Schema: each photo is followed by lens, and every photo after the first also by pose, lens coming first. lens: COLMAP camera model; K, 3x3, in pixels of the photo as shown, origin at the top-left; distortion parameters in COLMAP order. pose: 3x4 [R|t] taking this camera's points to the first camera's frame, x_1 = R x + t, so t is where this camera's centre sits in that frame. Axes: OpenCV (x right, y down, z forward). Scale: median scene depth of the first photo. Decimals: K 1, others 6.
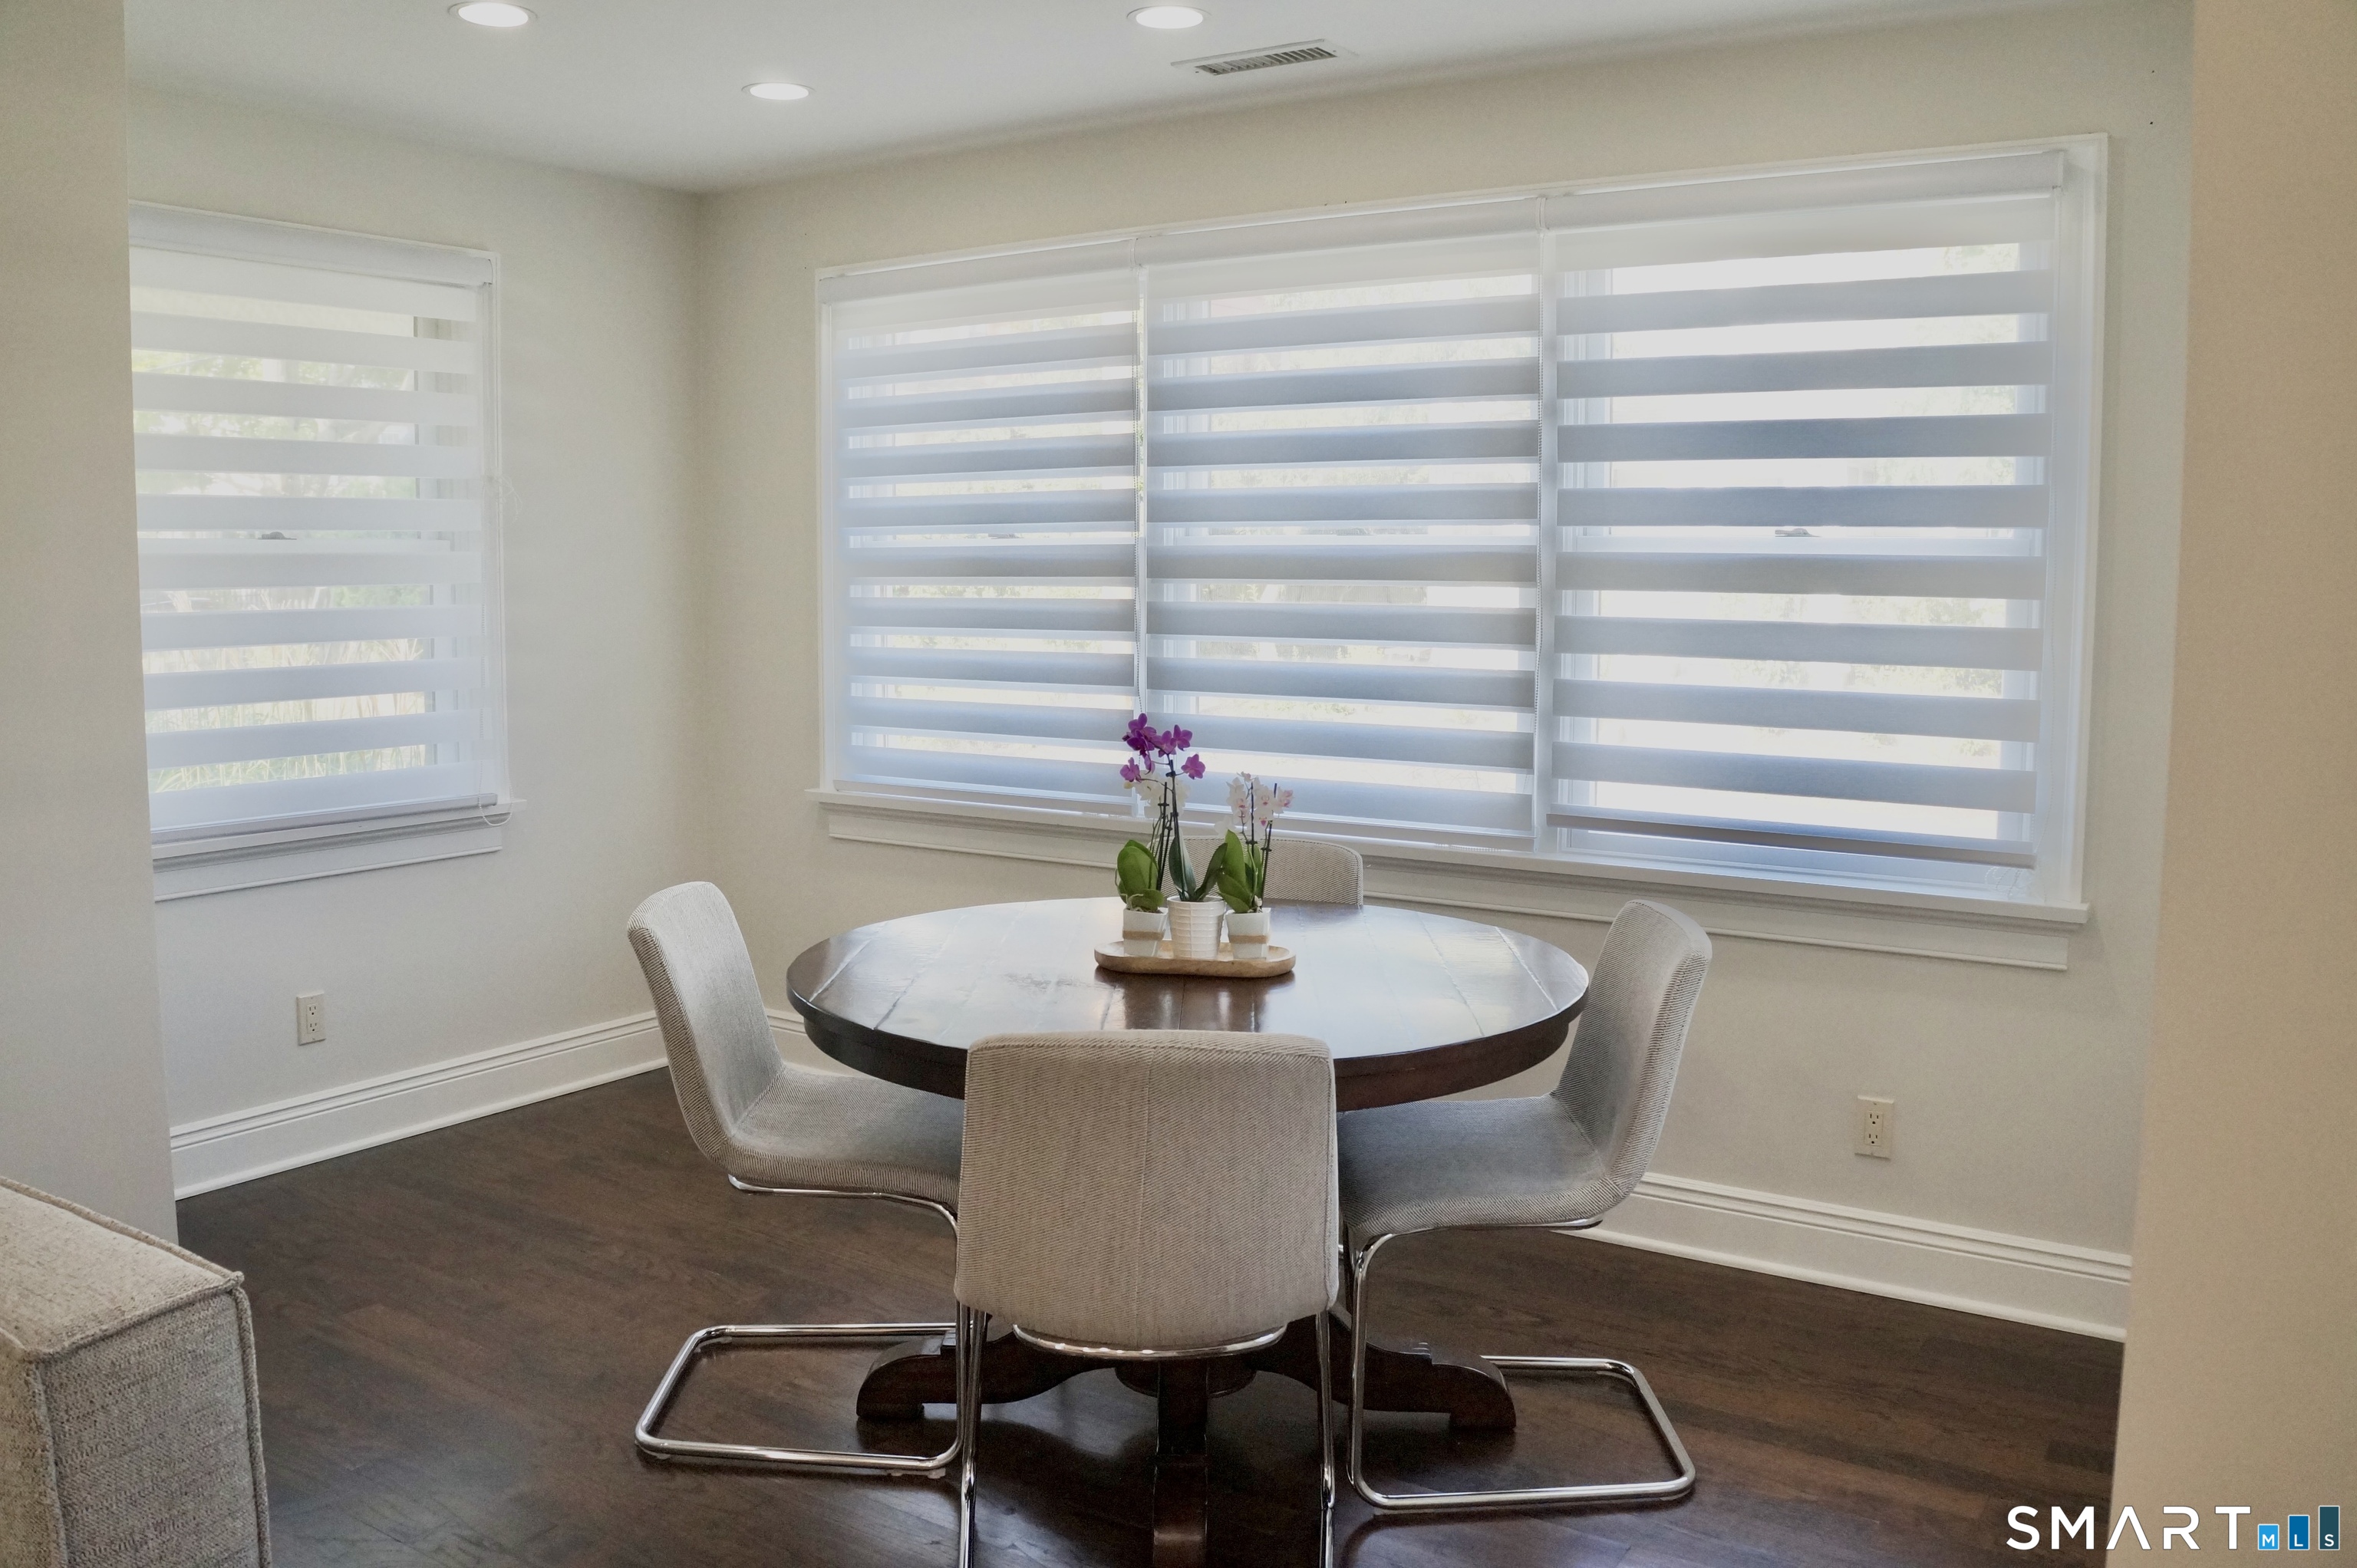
lens RADIAL K [[1881.7, 0, 1167.6], [0, 1881.7, 745.9], [0, 0, 1]] dist [-0.162444, 0.077007]
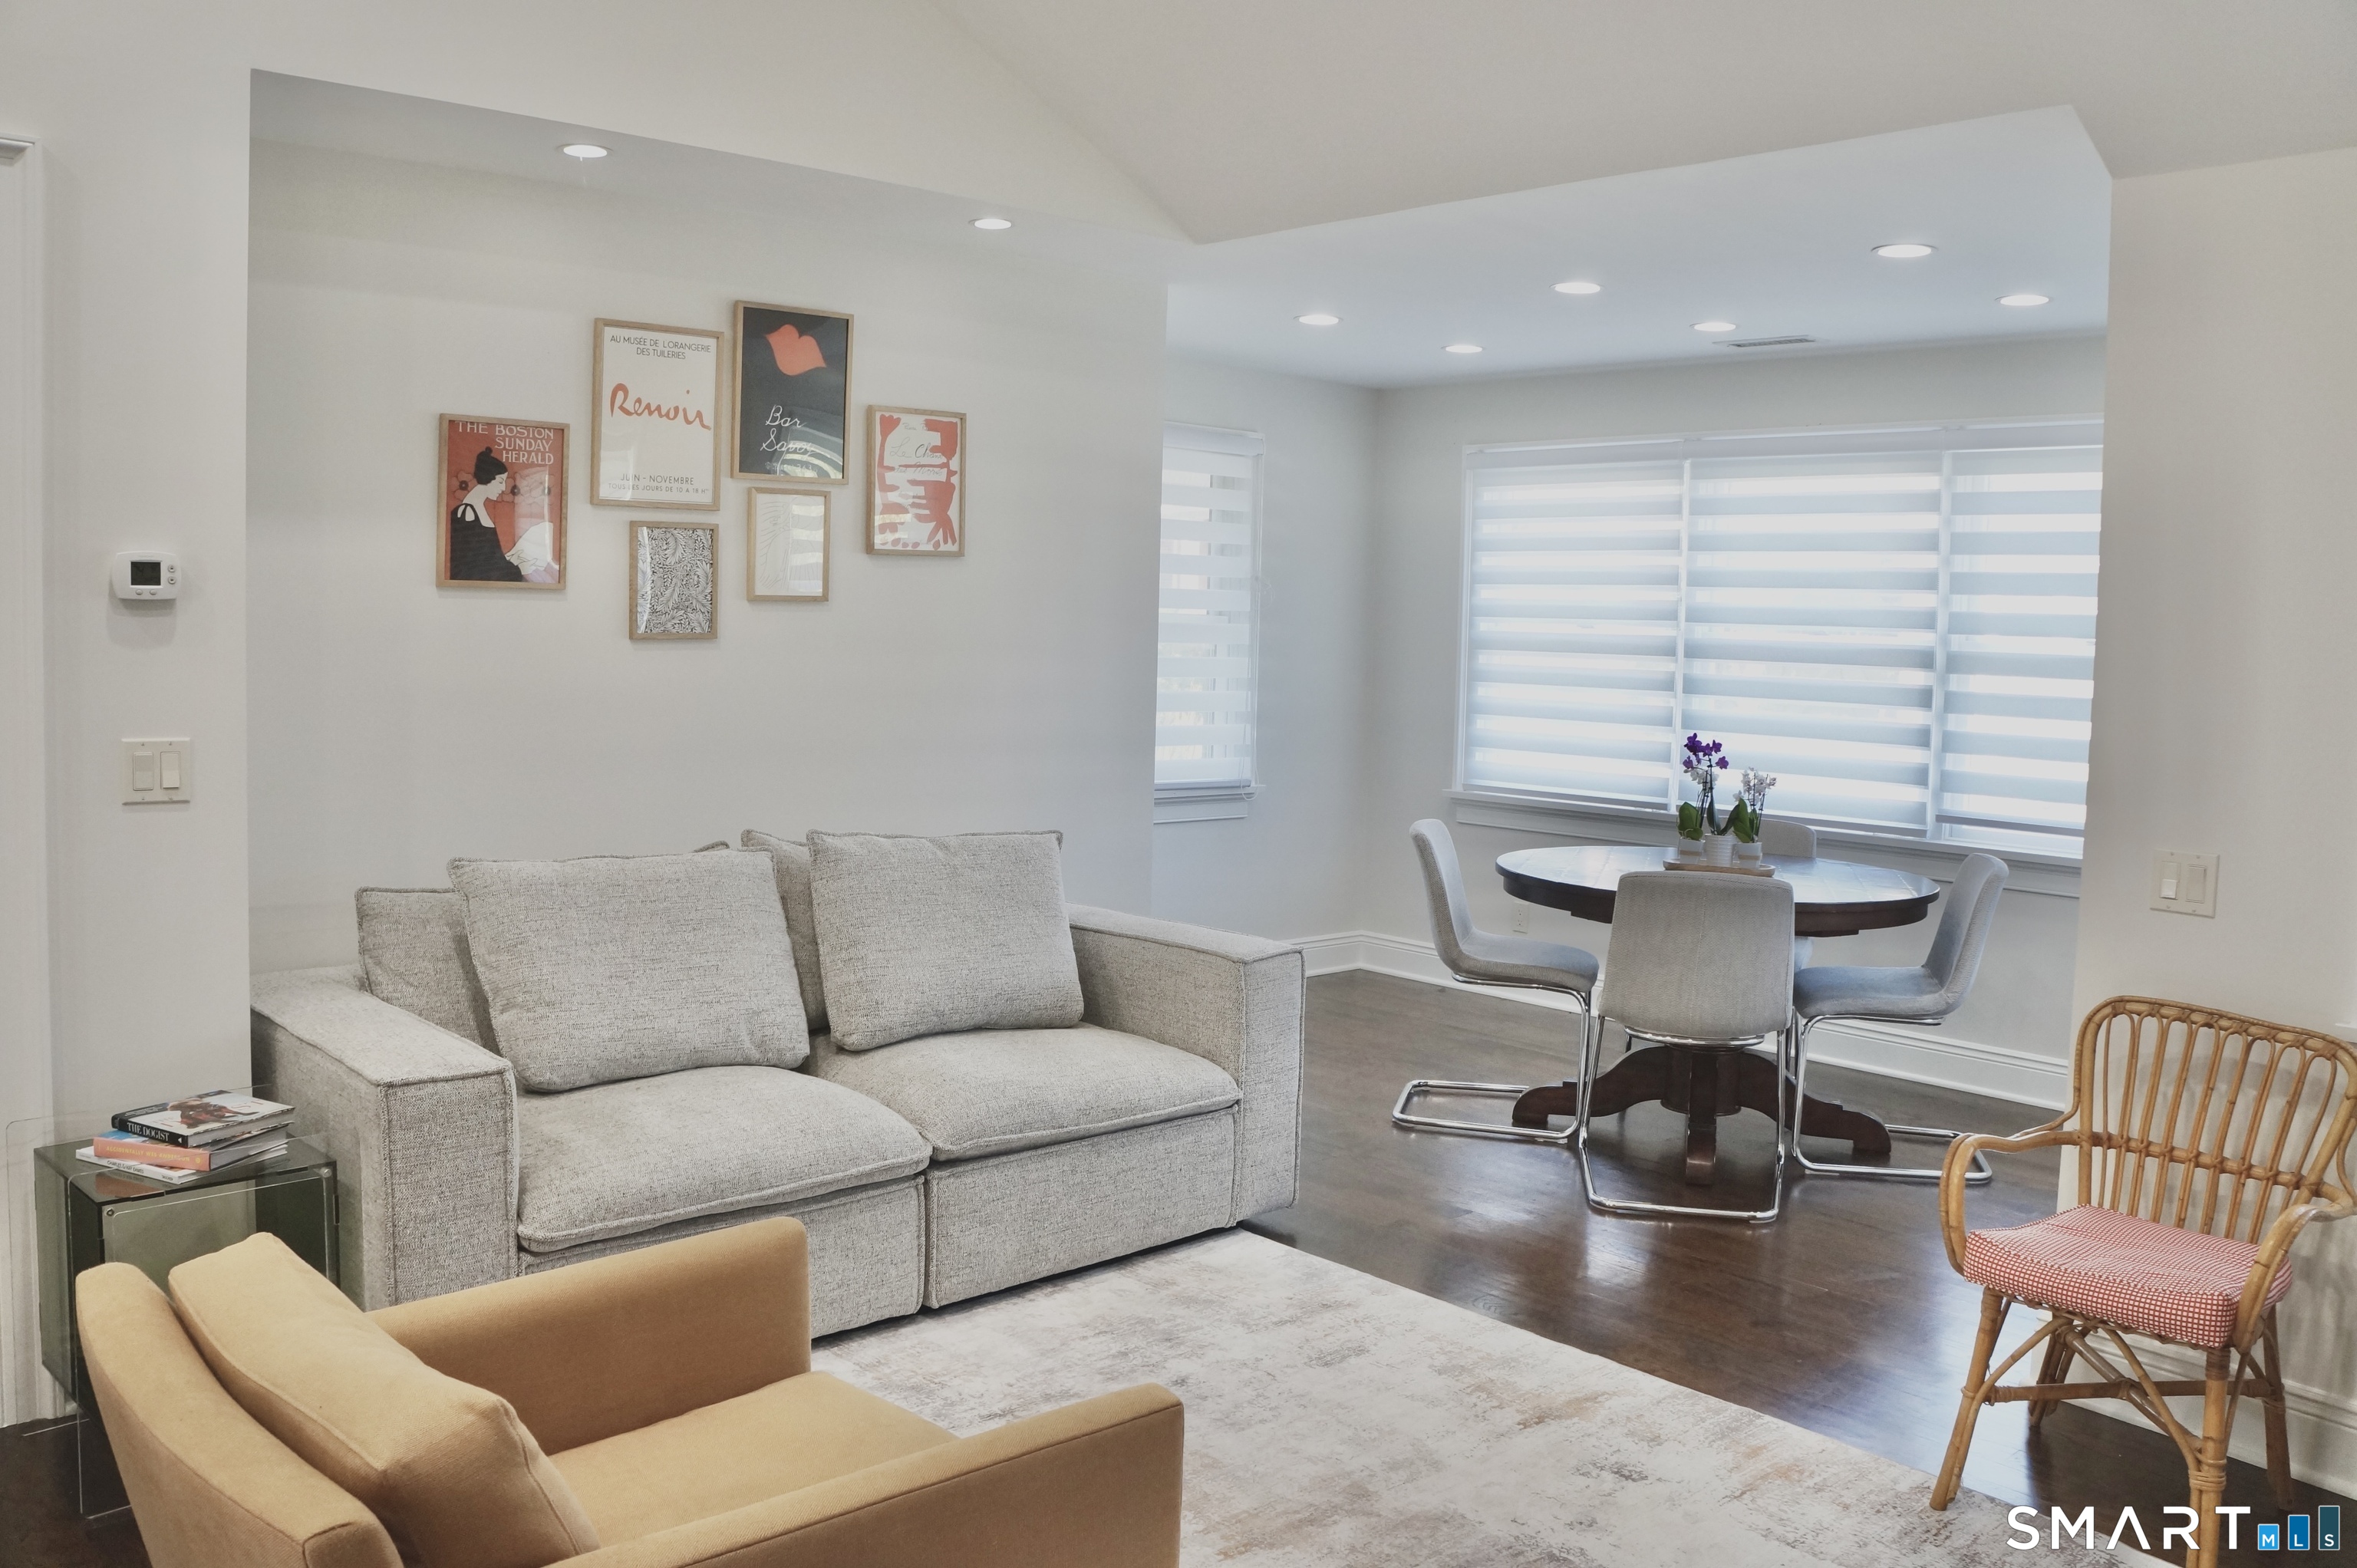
lens RADIAL K [[1881.7, 0, 1167.6], [0, 1881.7, 745.9], [0, 0, 1]] dist [-0.162444, 0.077007]
pose [[0.969527, 0.042531, -0.241266, -0.059377], [-0.051708, 0.998155, -0.031830, 0.064094], [0.239467, 0.043336, 0.969937, -0.697671]]
